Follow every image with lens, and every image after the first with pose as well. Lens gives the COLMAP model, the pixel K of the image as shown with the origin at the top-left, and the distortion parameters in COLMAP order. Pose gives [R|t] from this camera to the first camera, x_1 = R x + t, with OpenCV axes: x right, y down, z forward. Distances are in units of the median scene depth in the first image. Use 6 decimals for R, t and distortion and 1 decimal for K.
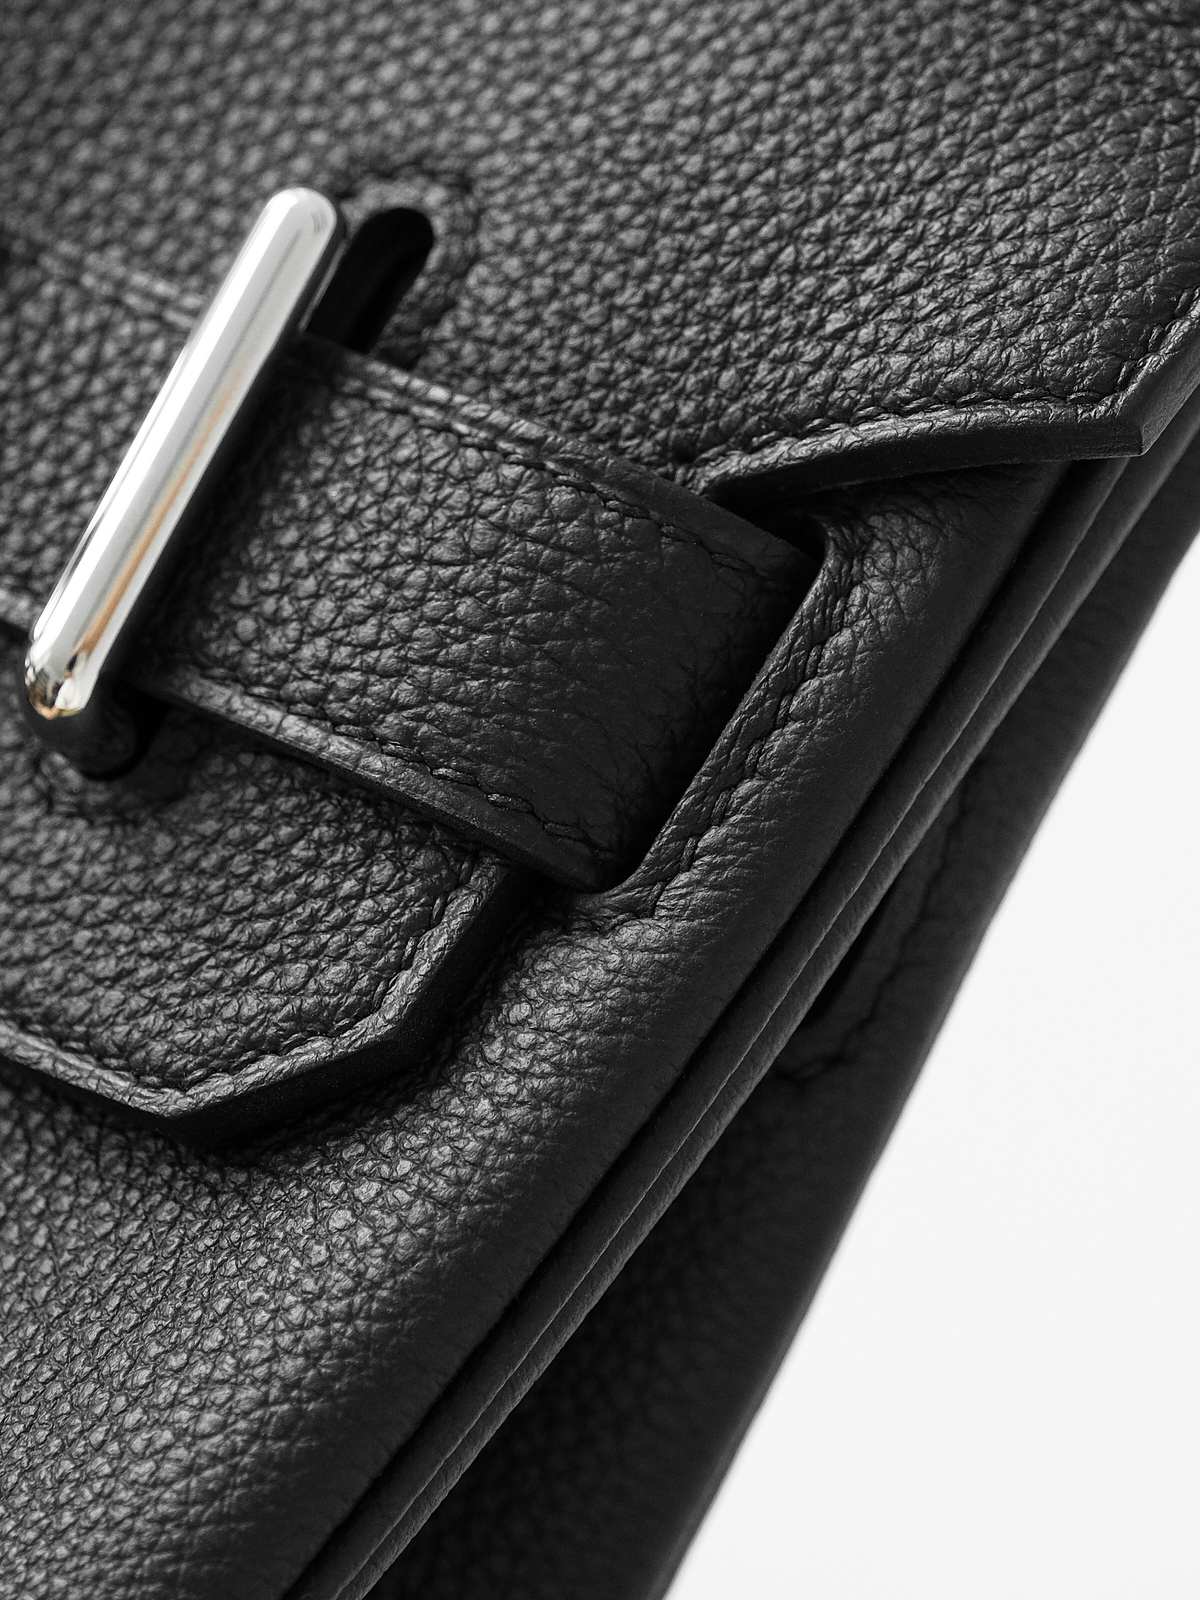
lens RADIAL K [[6690.4, 0, 600.0], [0, 6690.4, 800.0], [0, 0, 1]] dist [-1.680953, 49.793264]
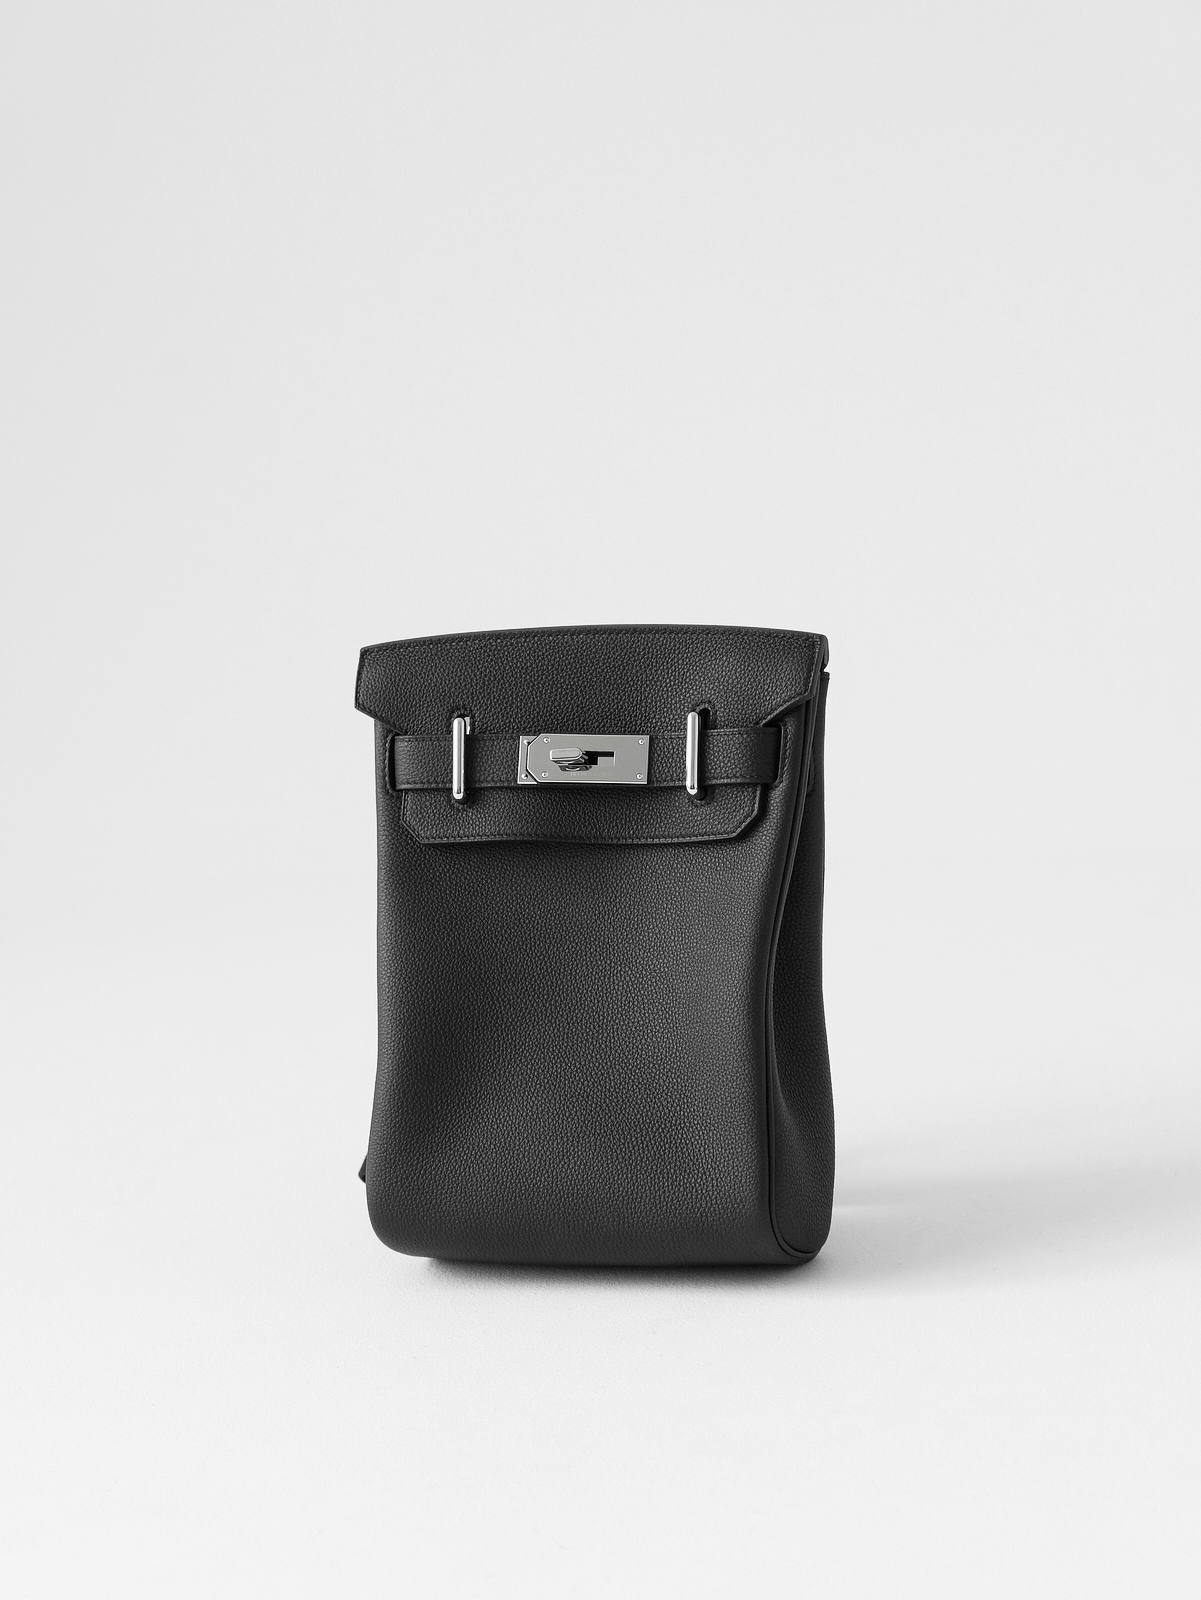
lens RADIAL K [[6569.7, 0, 600.5], [0, 6569.7, 800.0], [0, 0, 1]] dist [-0.183047, 0.211209]
pose [[0.896521, -0.439245, 0.057561, -0.586987], [0.439204, 0.898278, 0.014040, -0.151813], [-0.057873, 0.012694, 0.998243, -6.115468]]
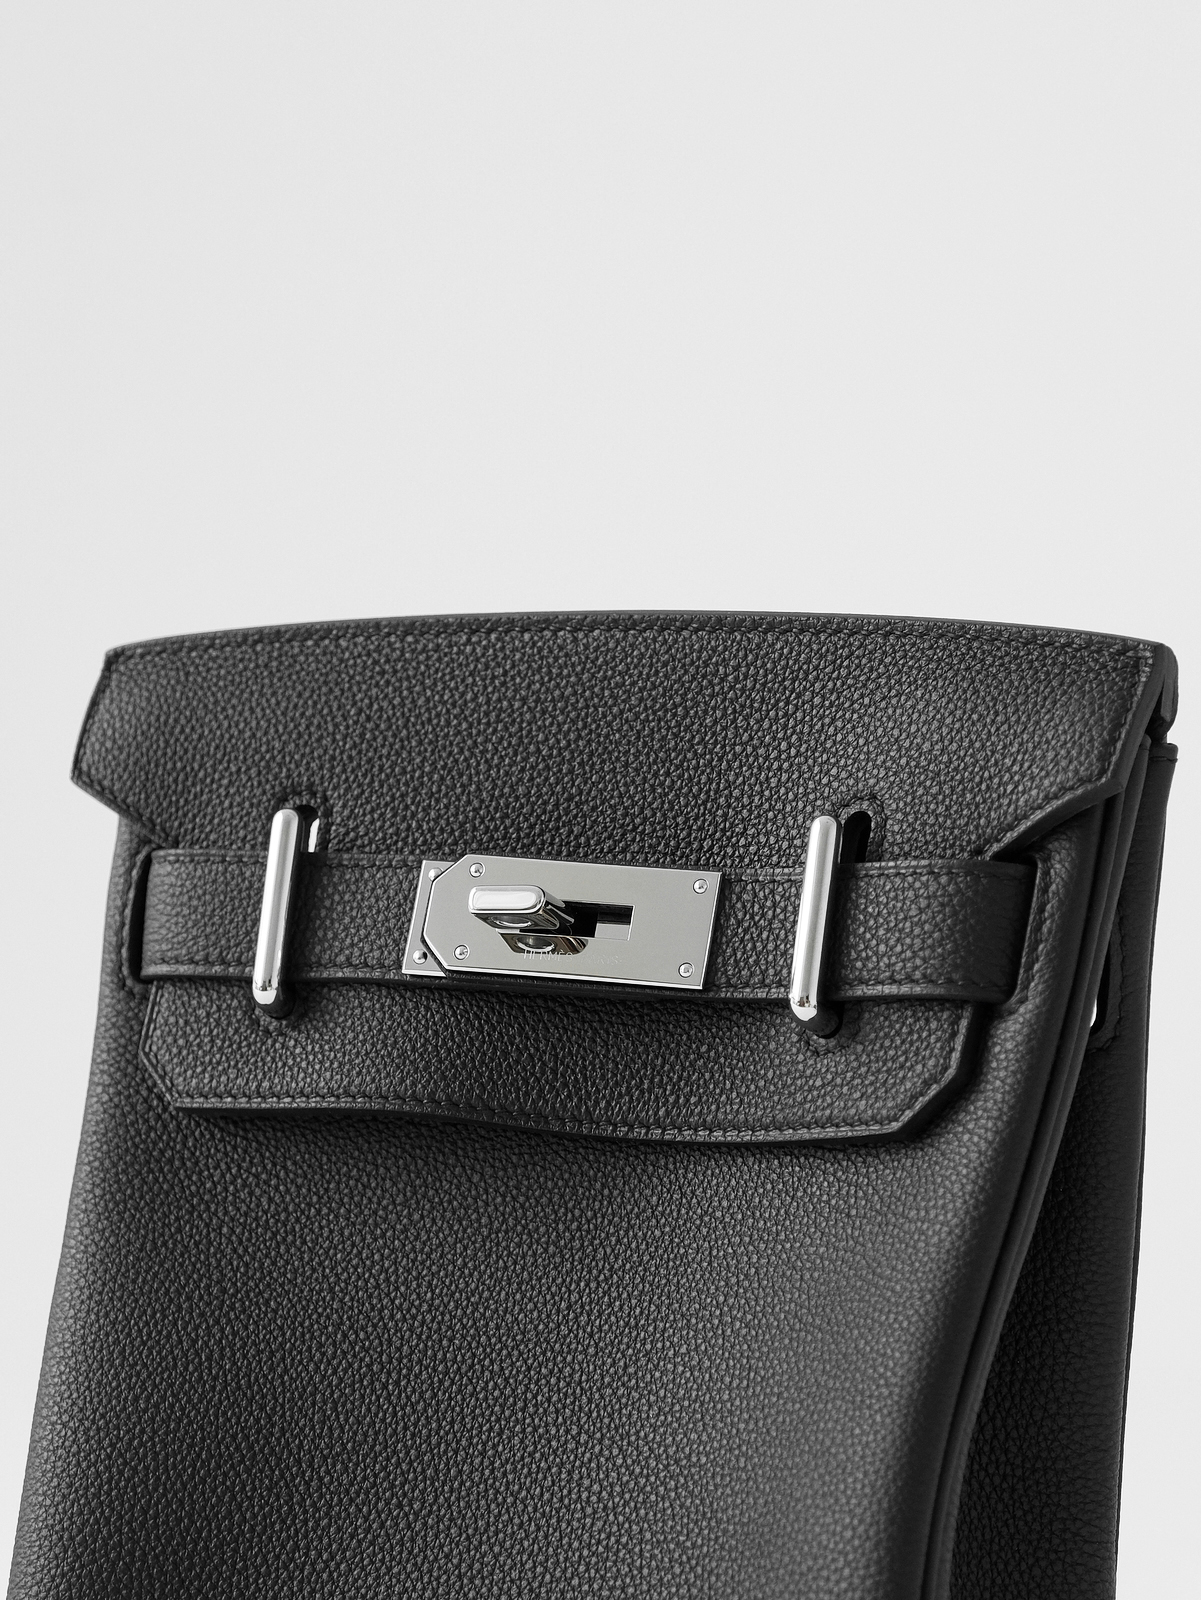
lens RADIAL K [[5555.8, 0, 599.8], [0, 5555.8, 540.6], [0, 0, 1]] dist [-0.128030, 1.817731]
pose [[0.928237, -0.370024, -0.038179, 0.002115], [0.353897, 0.910048, -0.215802, 0.284299], [0.114596, 0.186804, 0.975690, -1.379339]]
